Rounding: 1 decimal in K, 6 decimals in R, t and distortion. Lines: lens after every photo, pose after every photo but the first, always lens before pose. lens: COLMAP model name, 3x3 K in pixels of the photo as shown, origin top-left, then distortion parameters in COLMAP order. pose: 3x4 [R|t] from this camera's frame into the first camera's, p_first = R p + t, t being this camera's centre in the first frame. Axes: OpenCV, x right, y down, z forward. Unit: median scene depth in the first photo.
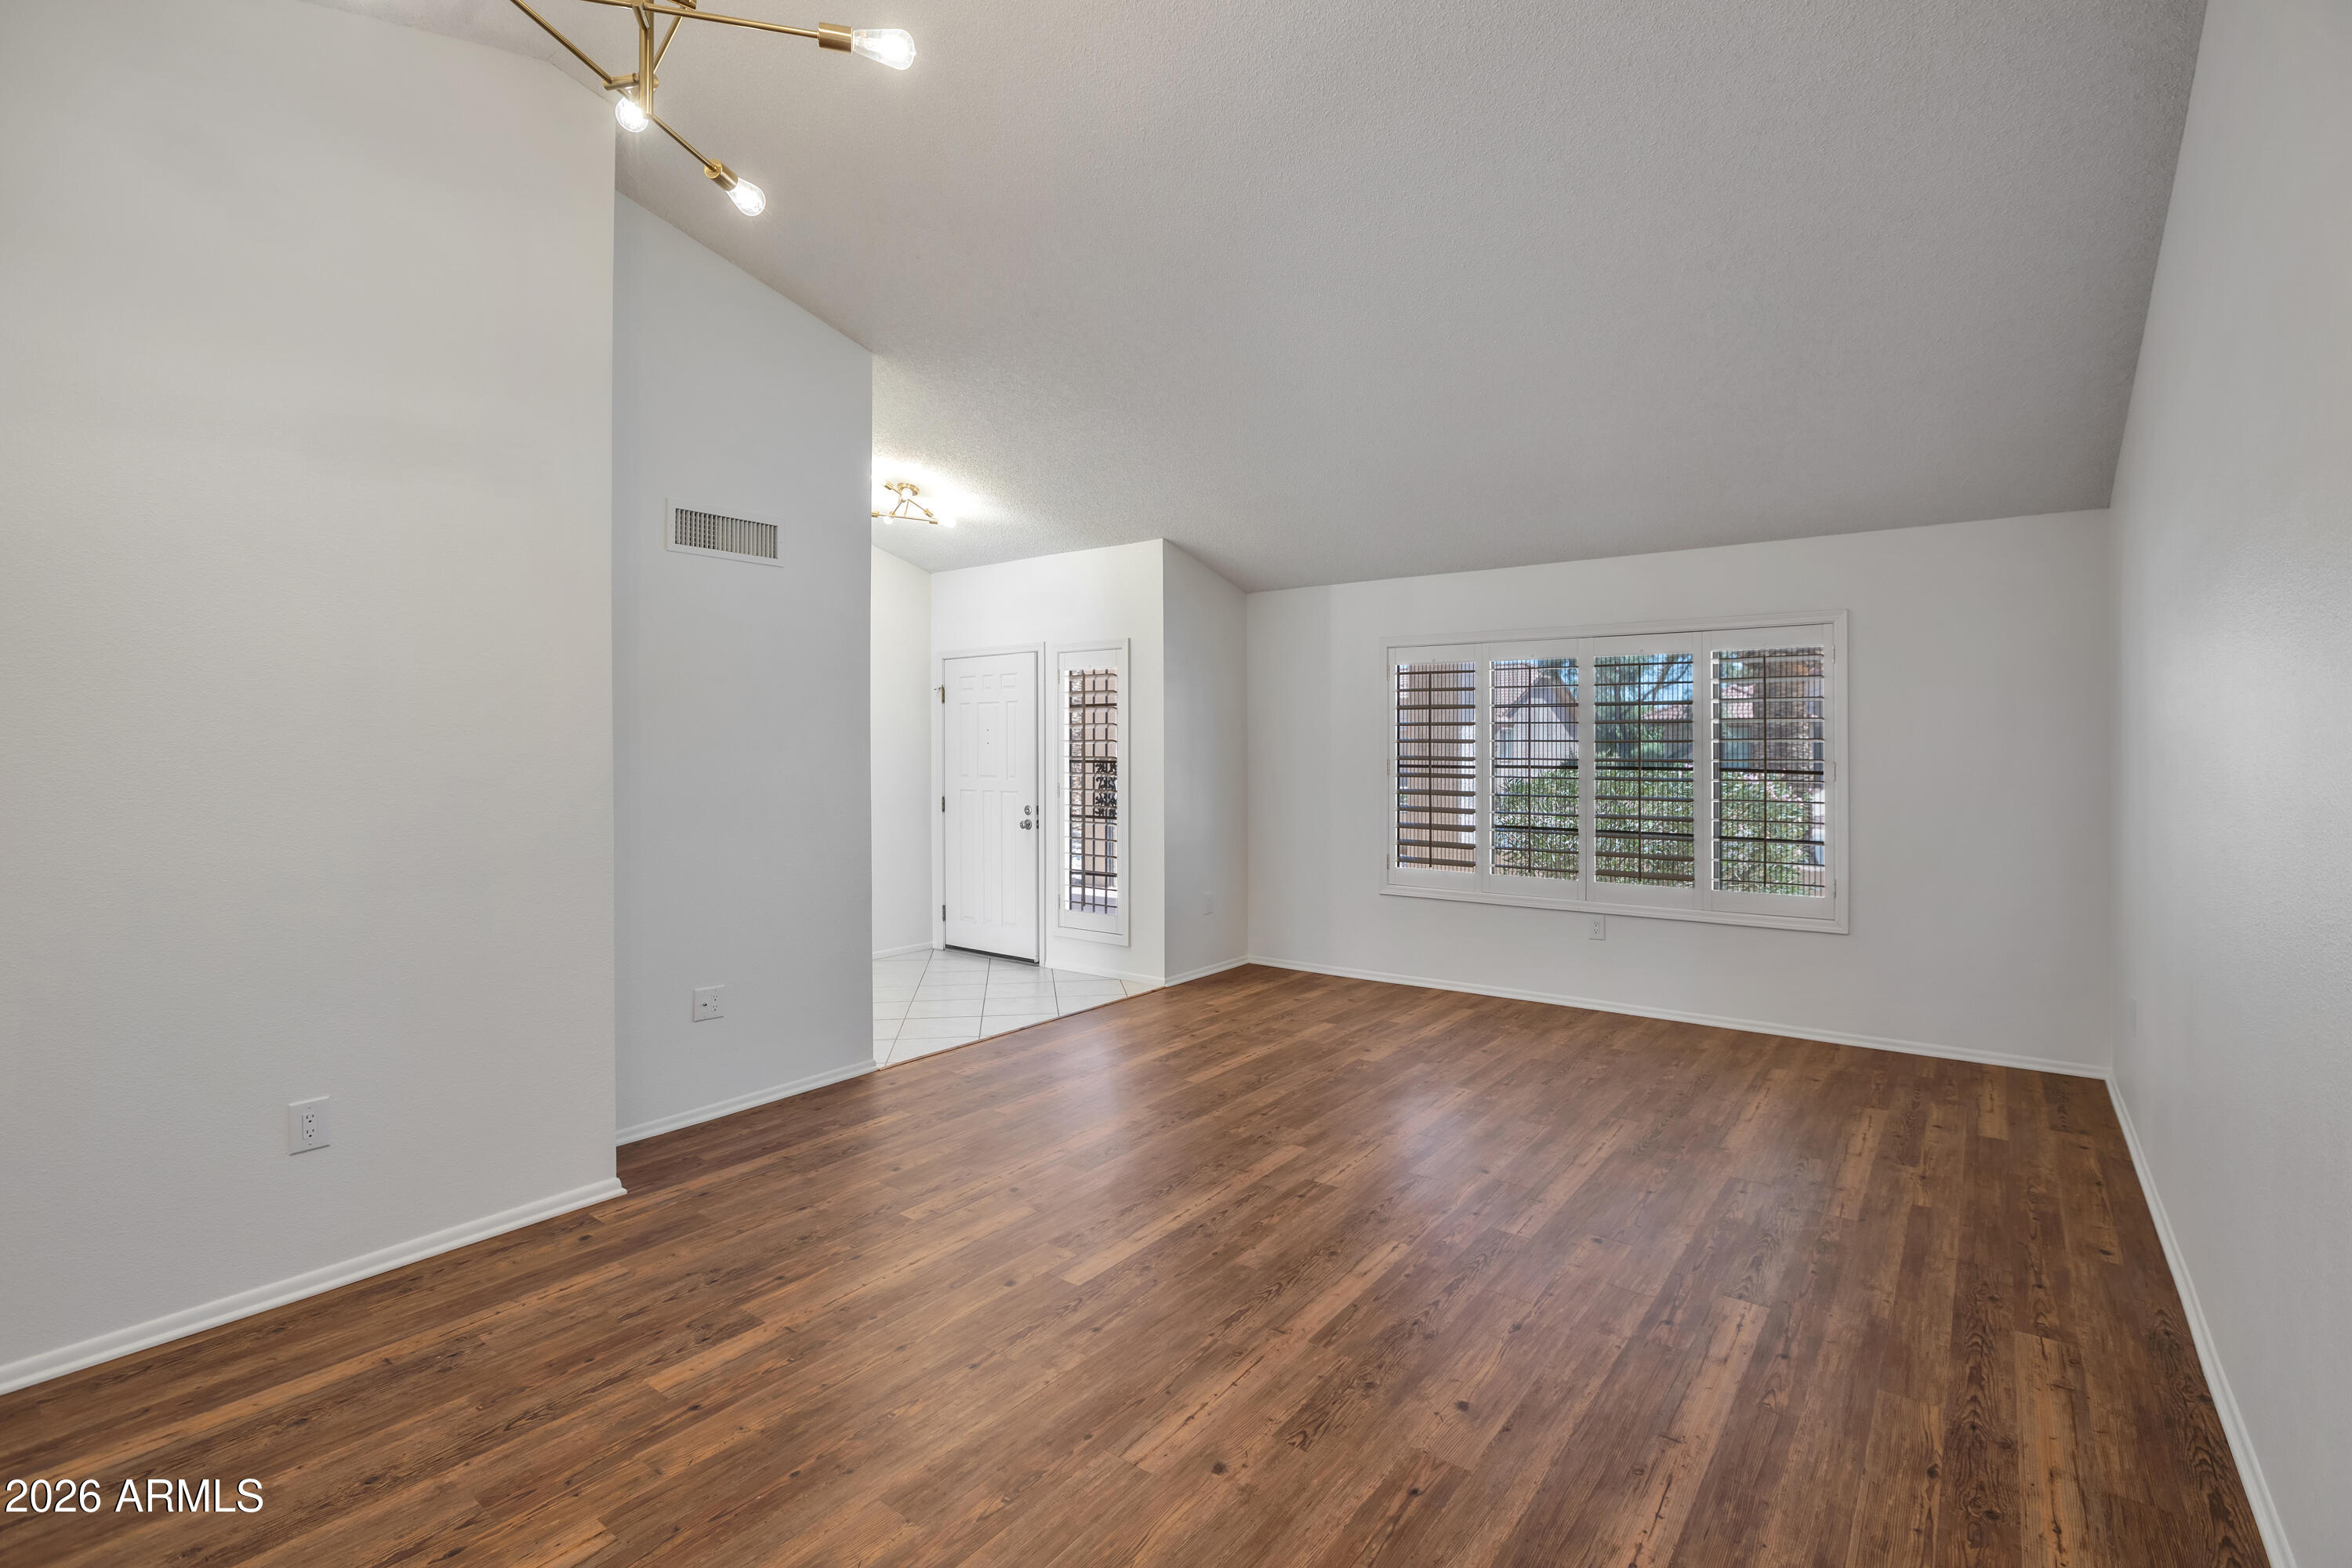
lens RADIAL K [[1083.2, 0, 1161.5], [0, 1083.2, 737.2], [0, 0, 1]] dist [-0.018594, 0.000333]
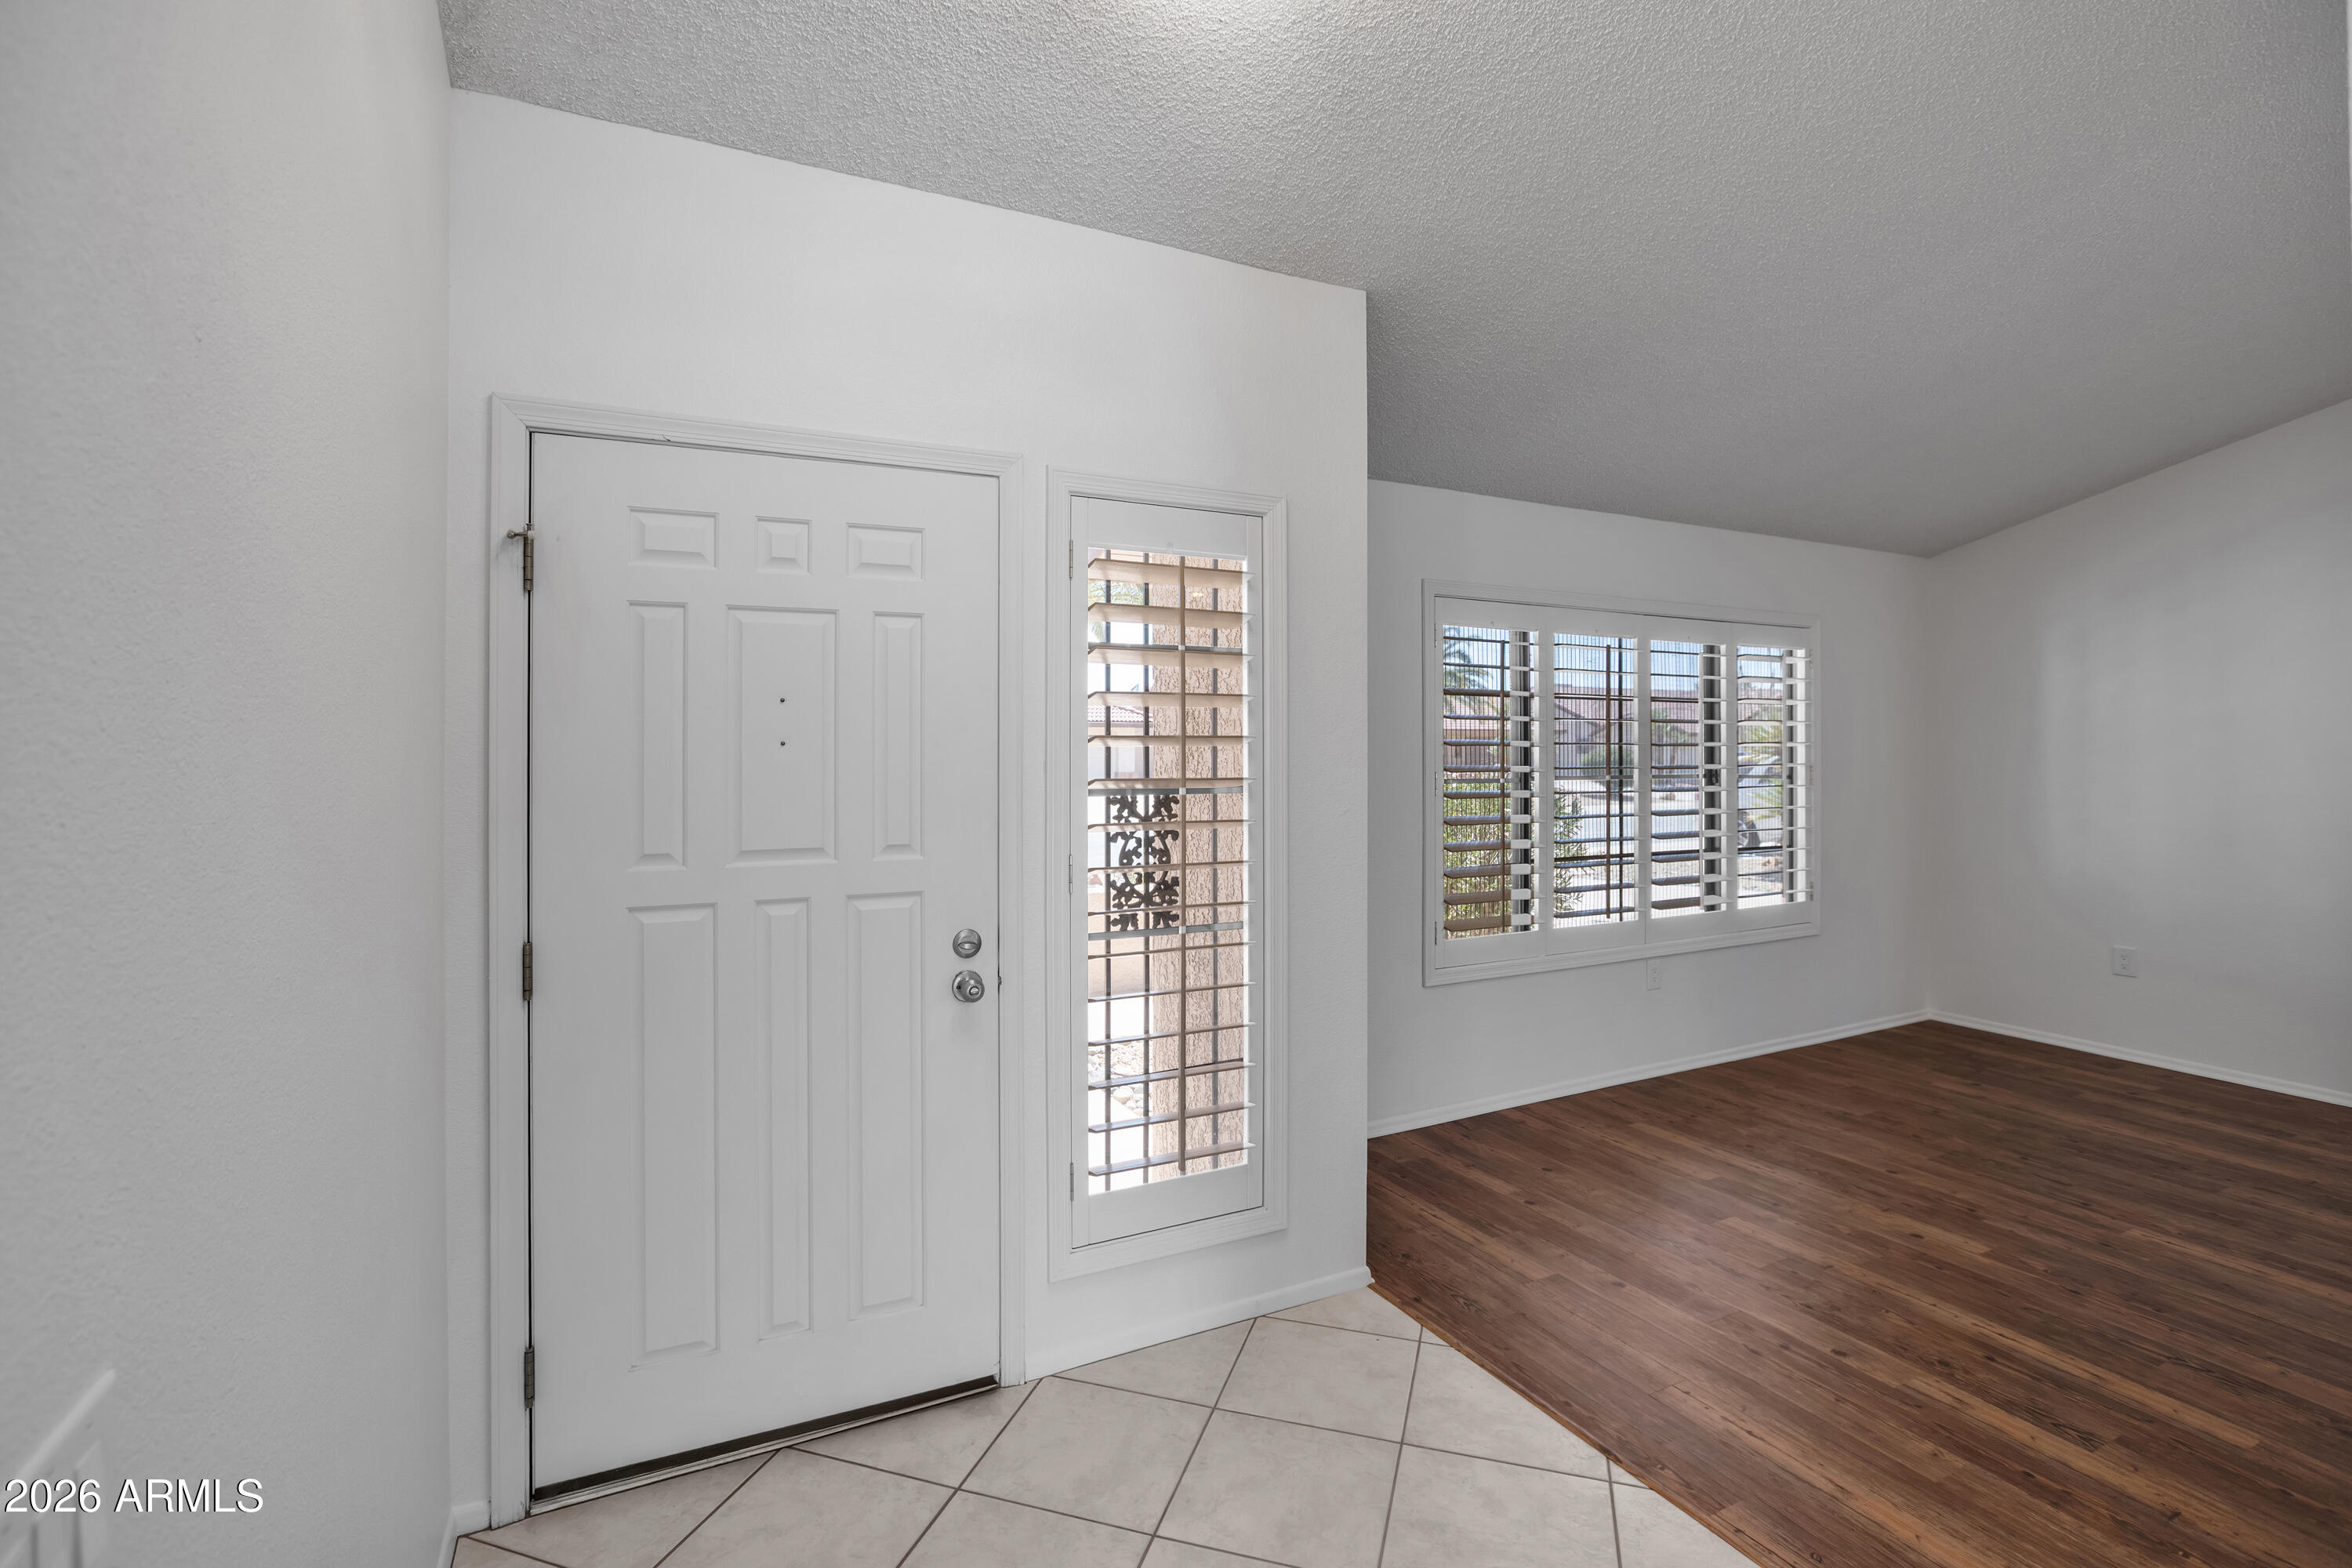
lens RADIAL K [[1083.2, 0, 1161.5], [0, 1083.2, 737.2], [0, 0, 1]] dist [-0.018594, 0.000333]
pose [[0.435979, 0.011628, 0.899882, -0.422252], [-0.007614, 0.999928, -0.009232, 0.006049], [-0.899925, -0.002826, 0.436036, 0.841635]]
